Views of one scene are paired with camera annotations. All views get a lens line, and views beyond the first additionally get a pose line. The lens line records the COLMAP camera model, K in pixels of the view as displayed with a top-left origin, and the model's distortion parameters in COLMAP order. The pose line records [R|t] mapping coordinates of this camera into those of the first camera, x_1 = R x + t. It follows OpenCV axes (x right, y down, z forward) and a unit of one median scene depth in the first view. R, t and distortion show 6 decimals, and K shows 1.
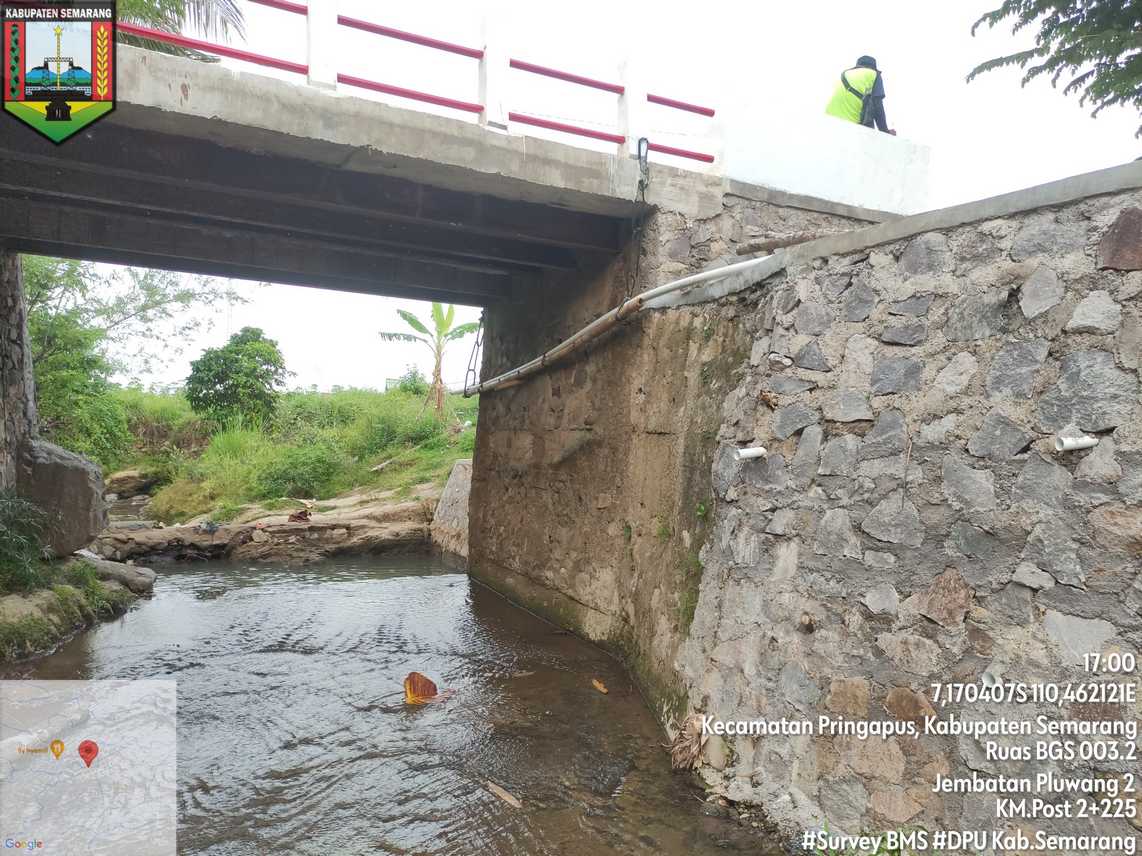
lens RADIAL K [[838.5, 0, 569.7], [0, 838.5, 425.6], [0, 0, 1]] dist [0.066674, -0.071291]
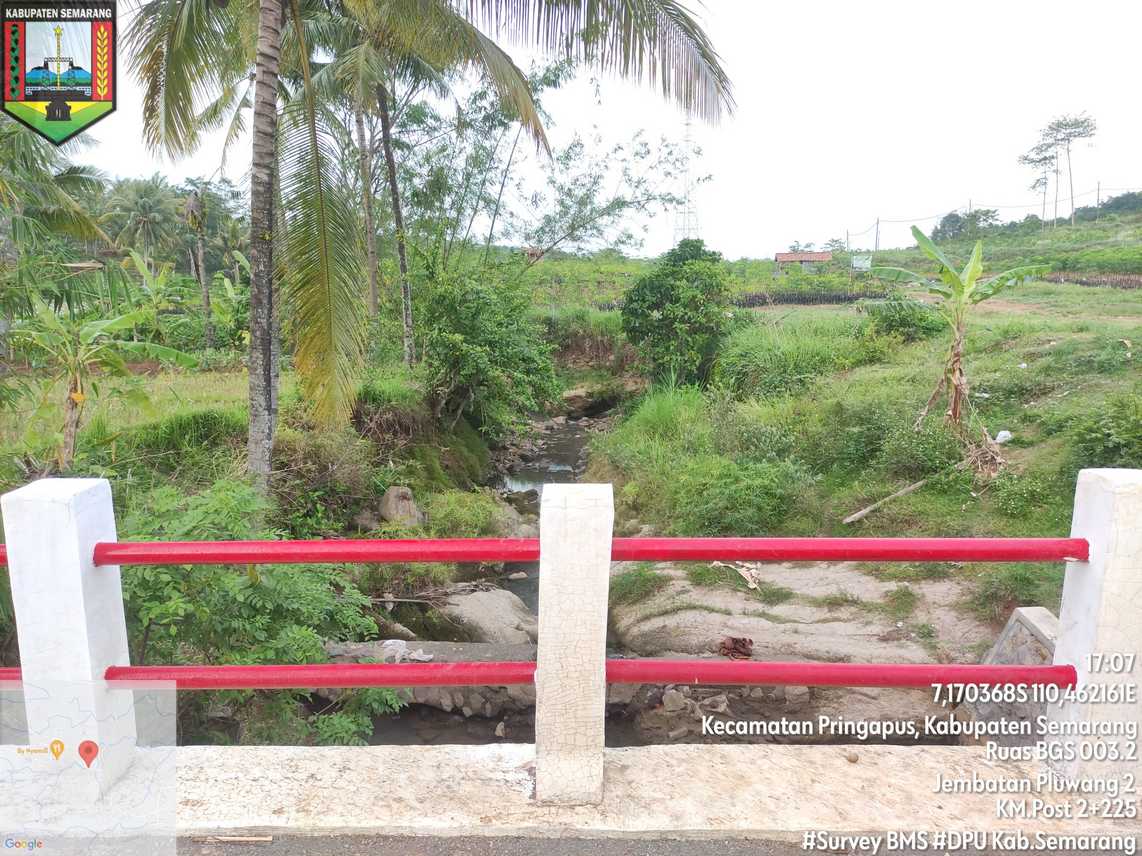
lens RADIAL K [[841.4, 0, 568.8], [0, 841.4, 425.4], [0, 0, 1]] dist [0.050098, -0.043742]
pose [[0.865580, 0.059615, -0.497210, -0.171543], [0.037600, 0.982349, 0.183239, -0.269185], [0.499357, -0.177303, 0.848060, 0.608017]]
